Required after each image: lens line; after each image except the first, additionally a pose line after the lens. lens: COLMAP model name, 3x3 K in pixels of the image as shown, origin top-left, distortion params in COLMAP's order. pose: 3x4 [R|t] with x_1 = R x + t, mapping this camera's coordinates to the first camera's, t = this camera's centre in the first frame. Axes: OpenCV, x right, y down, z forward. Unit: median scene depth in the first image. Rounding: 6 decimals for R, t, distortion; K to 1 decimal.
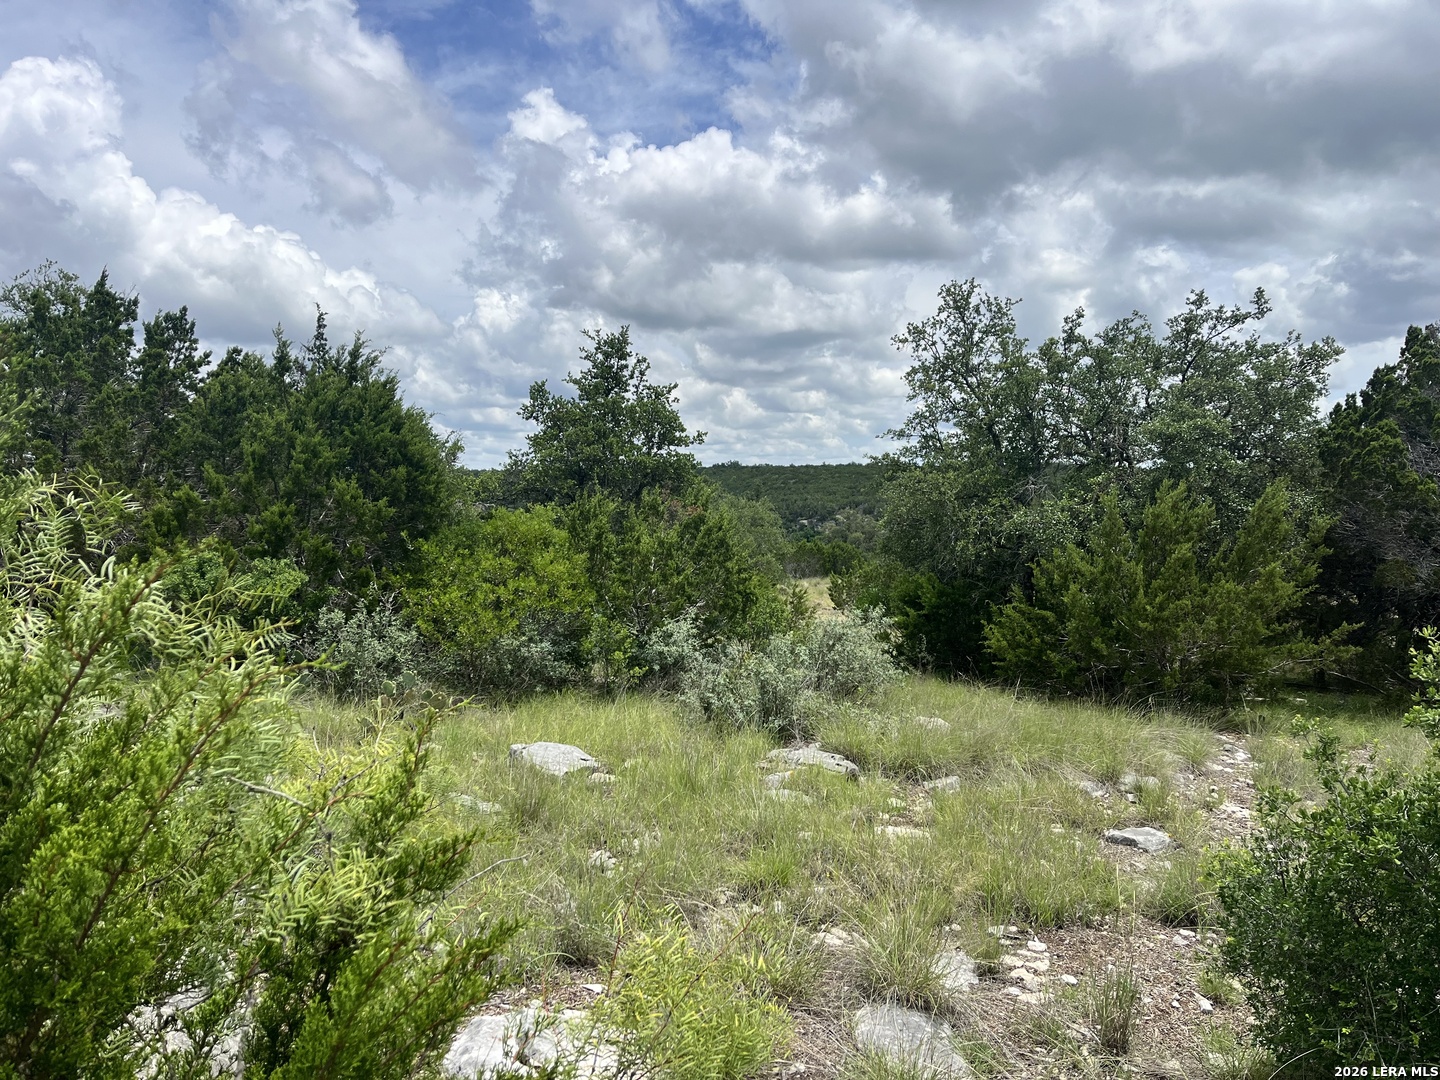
lens RADIAL K [[1203.0, 0, 720.0], [0, 1203.0, 540.0], [0, 0, 1]] dist [0.171948, -0.263062]
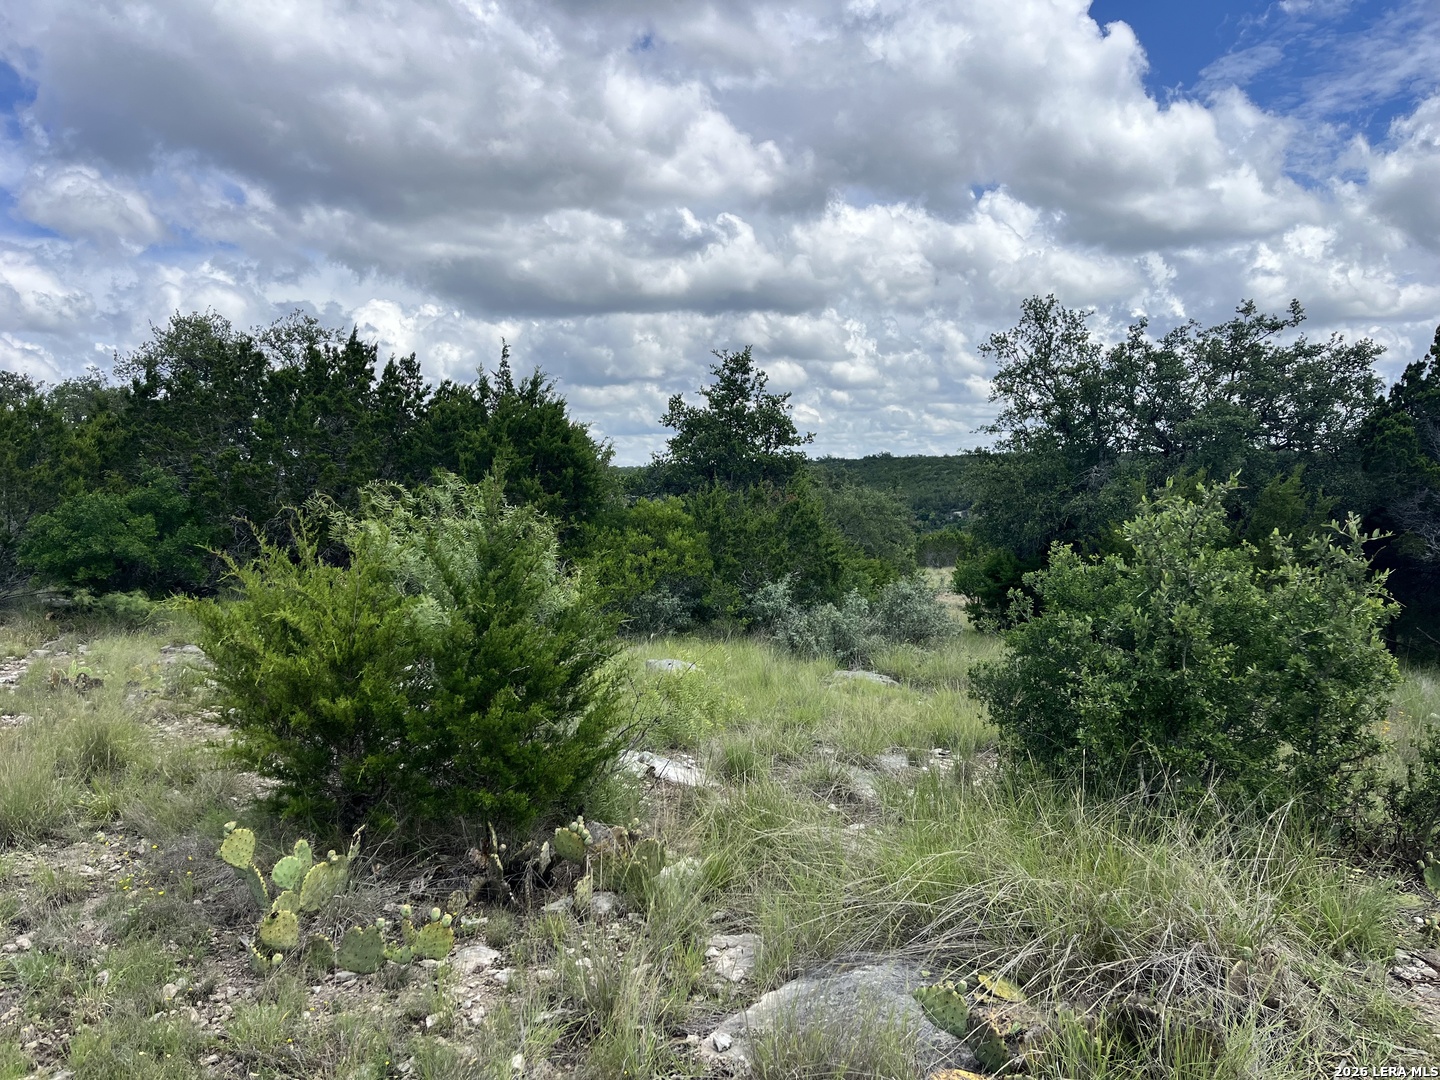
lens RADIAL K [[1203.0, 0, 720.0], [0, 1203.0, 540.0], [0, 0, 1]] dist [0.171948, -0.263062]
pose [[0.991959, -0.008793, -0.126255, 0.047376], [0.009493, 0.999943, 0.004944, 0.009419], [0.126205, -0.006103, 0.991985, -0.202951]]
